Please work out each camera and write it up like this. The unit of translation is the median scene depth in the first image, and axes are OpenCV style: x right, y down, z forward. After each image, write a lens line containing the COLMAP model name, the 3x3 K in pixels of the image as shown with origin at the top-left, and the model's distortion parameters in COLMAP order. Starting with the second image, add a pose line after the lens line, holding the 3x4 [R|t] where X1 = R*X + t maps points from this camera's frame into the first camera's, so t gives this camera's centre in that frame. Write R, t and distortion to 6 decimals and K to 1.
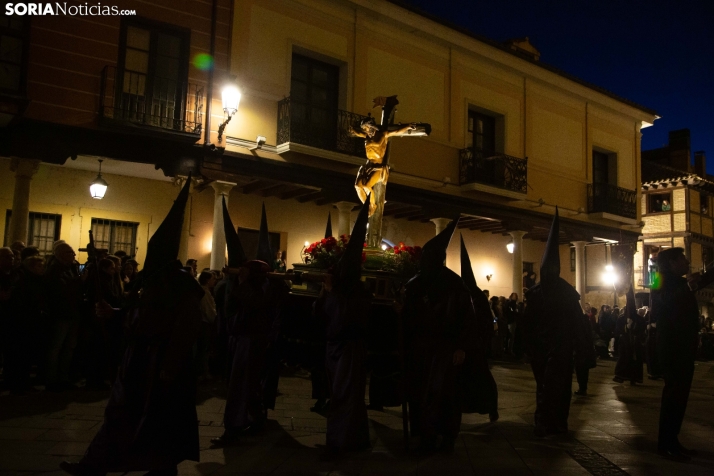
lens RADIAL K [[619.5, 0, 355.9], [0, 619.5, 243.2], [0, 0, 1]] dist [-0.048281, 0.112845]
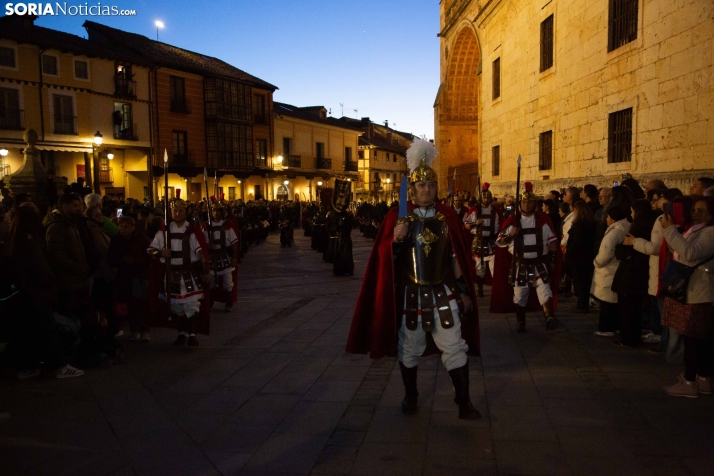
lens RADIAL K [[619.5, 0, 355.9], [0, 619.5, 243.2], [0, 0, 1]] dist [-0.048281, 0.112845]
pose [[0.875314, -0.078129, 0.477201, -1.185643], [-0.016604, 0.981423, 0.191137, -0.324625], [-0.483269, -0.175228, 0.857757, -1.903140]]
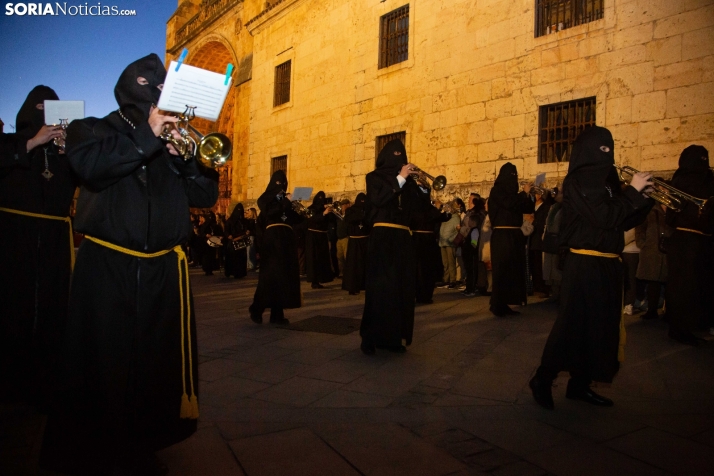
lens RADIAL K [[483.1, 0, 359.9], [0, 483.1, 242.6], [0, 0, 1]] dist [-0.128097, 0.074013]
pose [[0.401099, -0.034921, 0.915369, -1.065285], [-0.122167, 0.988307, 0.091234, -0.218957], [-0.907852, -0.148422, 0.392143, -1.403714]]
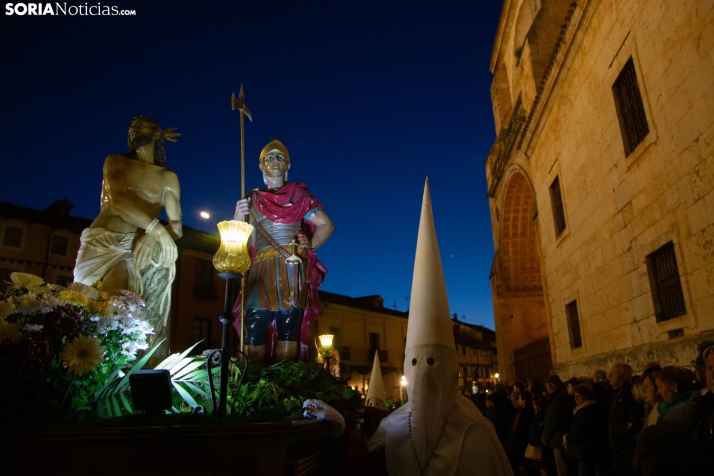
lens RADIAL K [[570.2, 0, 356.8], [0, 570.2, 201.7], [0, 0, 1]] dist [-0.139131, 0.085463]
pose [[0.933289, 0.061989, 0.353737, -0.842033], [0.016220, 0.976709, -0.213953, -0.255667], [-0.358760, 0.205417, 0.910546, -1.511448]]
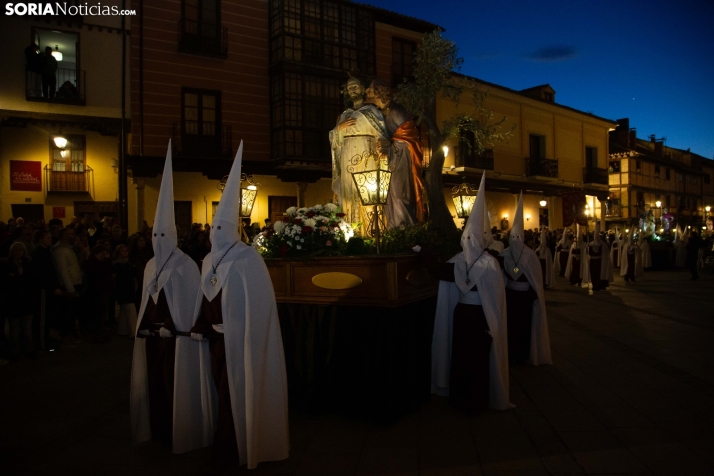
lens RADIAL K [[483.1, 0, 359.9], [0, 483.1, 242.6], [0, 0, 1]] dist [-0.128097, 0.074013]
pose [[0.998938, -0.045968, -0.003017, -0.347982], [0.045973, 0.990584, 0.128956, -0.099979], [-0.002940, -0.128957, 0.991646, -0.489127]]
